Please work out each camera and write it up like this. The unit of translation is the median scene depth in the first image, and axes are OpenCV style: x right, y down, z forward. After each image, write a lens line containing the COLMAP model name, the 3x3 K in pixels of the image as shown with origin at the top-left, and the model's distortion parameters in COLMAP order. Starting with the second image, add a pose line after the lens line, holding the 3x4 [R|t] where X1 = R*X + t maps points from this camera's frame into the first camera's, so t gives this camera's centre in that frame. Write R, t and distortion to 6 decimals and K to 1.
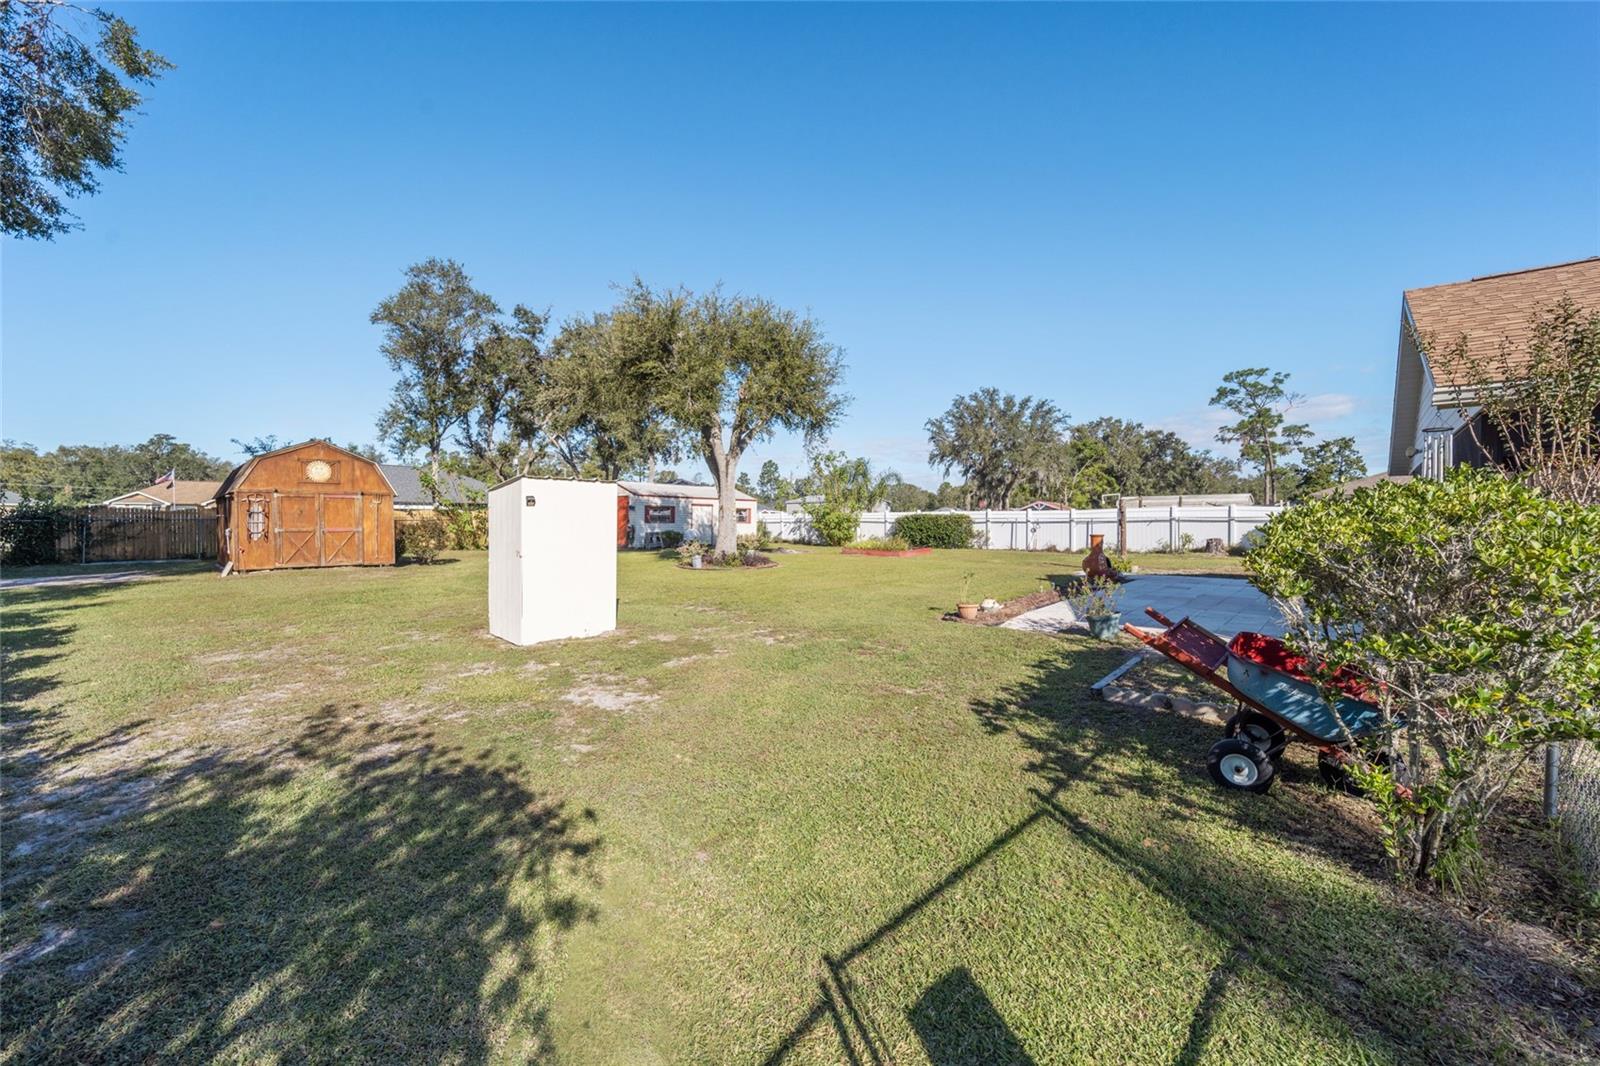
lens RADIAL K [[651.5, 0, 801.5], [0, 651.5, 526.0], [0, 0, 1]] dist [-0.001782, -0.001219]
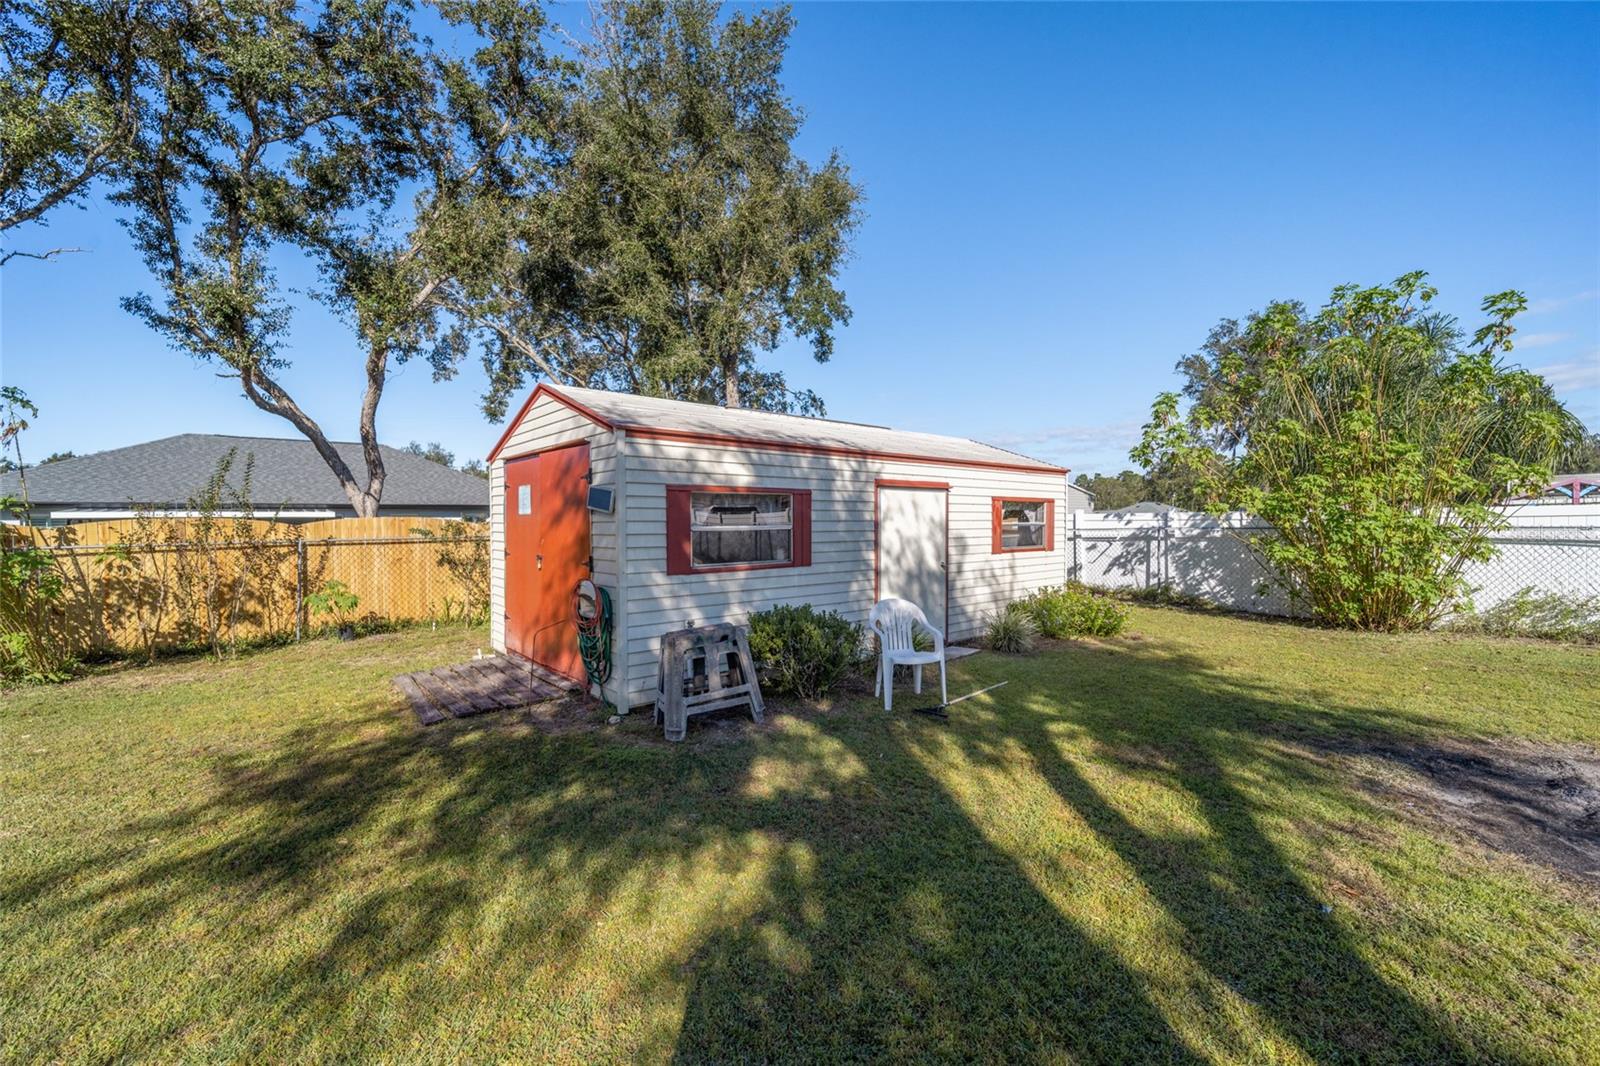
lens RADIAL K [[651.5, 0, 799.9], [0, 651.5, 528.5], [0, 0, 1]] dist [-0.001782, -0.001219]
pose [[0.989118, -0.013456, -0.146509, -0.167236], [0.013743, 0.999905, 0.000946, -0.018006], [0.146482, -0.002950, 0.989209, 0.784313]]
